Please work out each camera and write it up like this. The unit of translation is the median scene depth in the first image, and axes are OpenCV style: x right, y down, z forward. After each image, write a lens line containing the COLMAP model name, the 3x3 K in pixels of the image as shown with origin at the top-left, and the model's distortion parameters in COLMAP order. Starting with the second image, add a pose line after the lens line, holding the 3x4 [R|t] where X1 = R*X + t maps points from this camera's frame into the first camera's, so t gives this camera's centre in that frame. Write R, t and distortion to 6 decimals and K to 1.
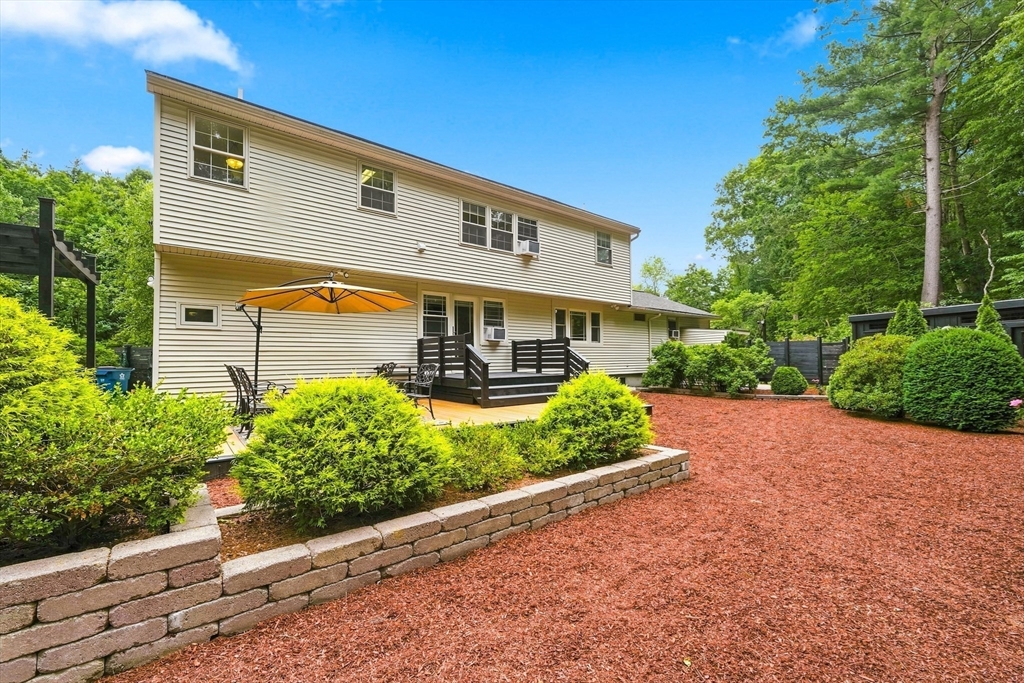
lens RADIAL K [[415.6, 0, 510.4], [0, 415.6, 348.9], [0, 0, 1]] dist [-0.001227, -0.000484]
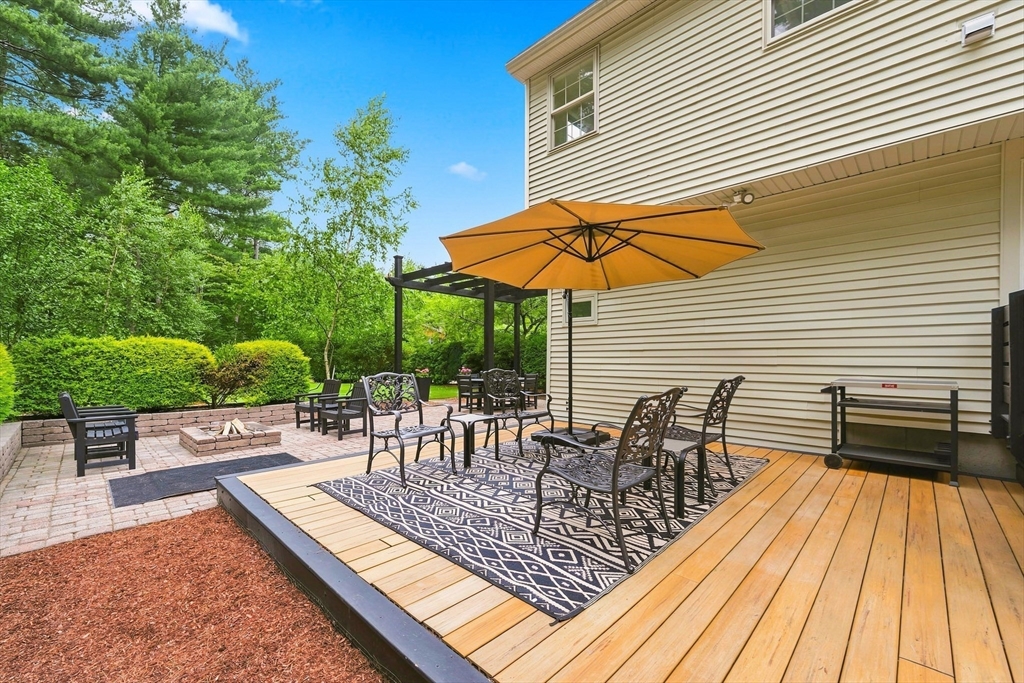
lens RADIAL K [[415.6, 0, 511.5], [0, 415.6, 358.3], [0, 0, 1]] dist [-0.001227, -0.000484]
pose [[0.133564, 0.008991, -0.990999, 0.063566], [0.018541, 0.999761, 0.011570, 0.006329], [0.990867, -0.019919, 0.133365, 0.574553]]
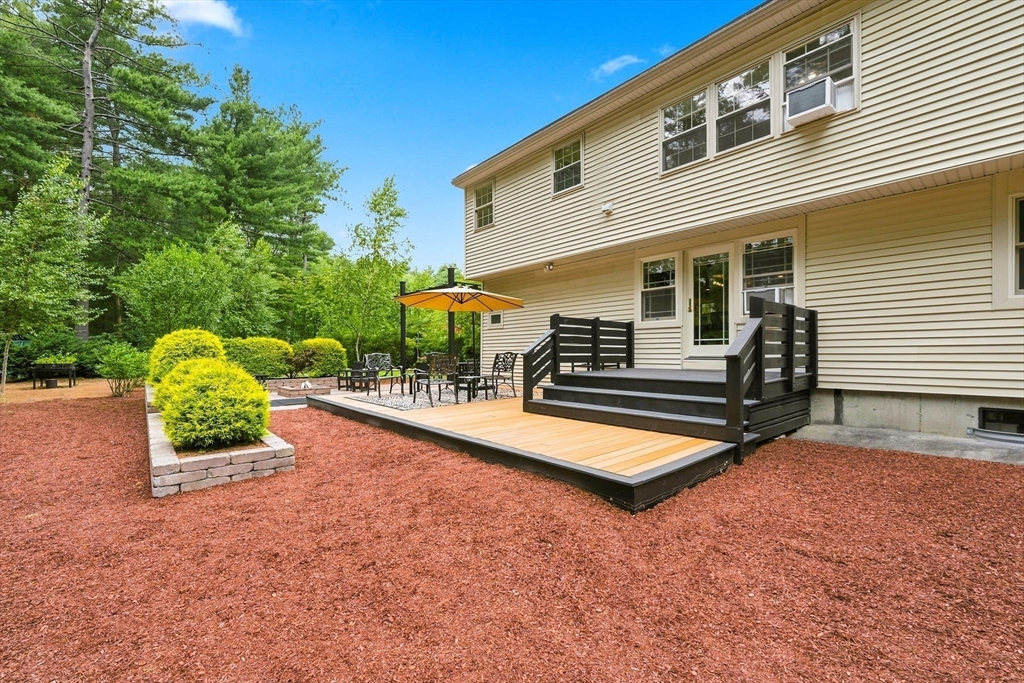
lens RADIAL K [[415.6, 0, 510.9], [0, 415.6, 348.7], [0, 0, 1]] dist [-0.001227, -0.000484]
pose [[0.050914, 0.001941, -0.998701, 0.566293], [0.027582, 0.999614, 0.003349, 0.017422], [0.998322, -0.027717, 0.050841, 0.753328]]
